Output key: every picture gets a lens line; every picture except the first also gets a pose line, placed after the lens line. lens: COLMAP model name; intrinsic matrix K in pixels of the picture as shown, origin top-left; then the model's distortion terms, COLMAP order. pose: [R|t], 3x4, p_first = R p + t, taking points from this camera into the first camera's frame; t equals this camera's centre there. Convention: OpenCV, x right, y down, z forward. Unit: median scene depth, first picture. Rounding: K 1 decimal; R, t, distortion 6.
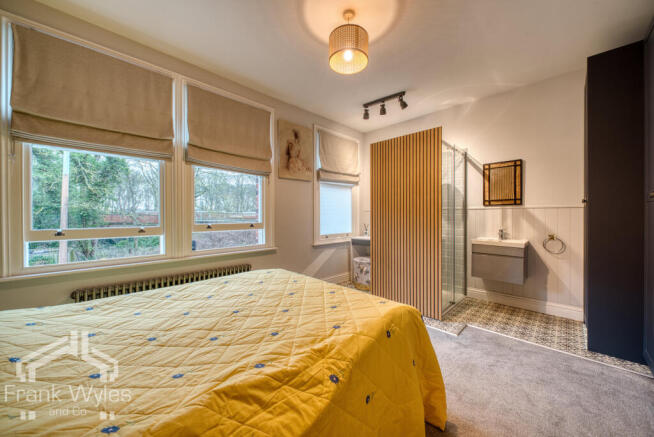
lens RADIAL K [[242.3, 0, 327.0], [0, 242.3, 218.5], [0, 0, 1]] dist [-0.000380, -0.000010]
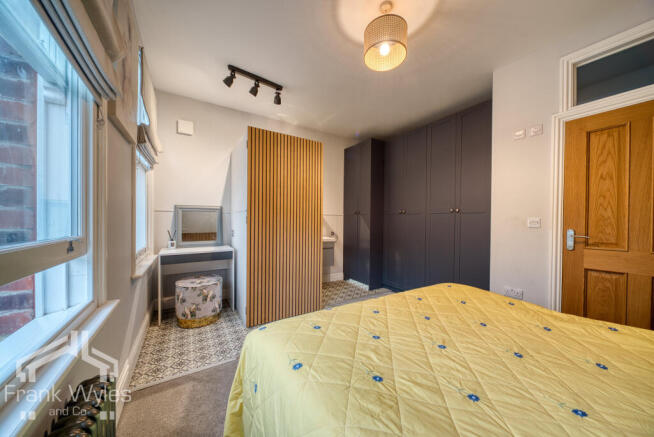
lens RADIAL K [[229.0, 0, 327.0], [0, 229.0, 223.3], [0, 0, 1]] dist [0.000430, 0.000022]
pose [[0.211681, -0.006184, 0.977319, -0.485220], [0.001080, 0.999981, 0.006094, -0.000770], [-0.977338, -0.000235, 0.211684, 0.604176]]
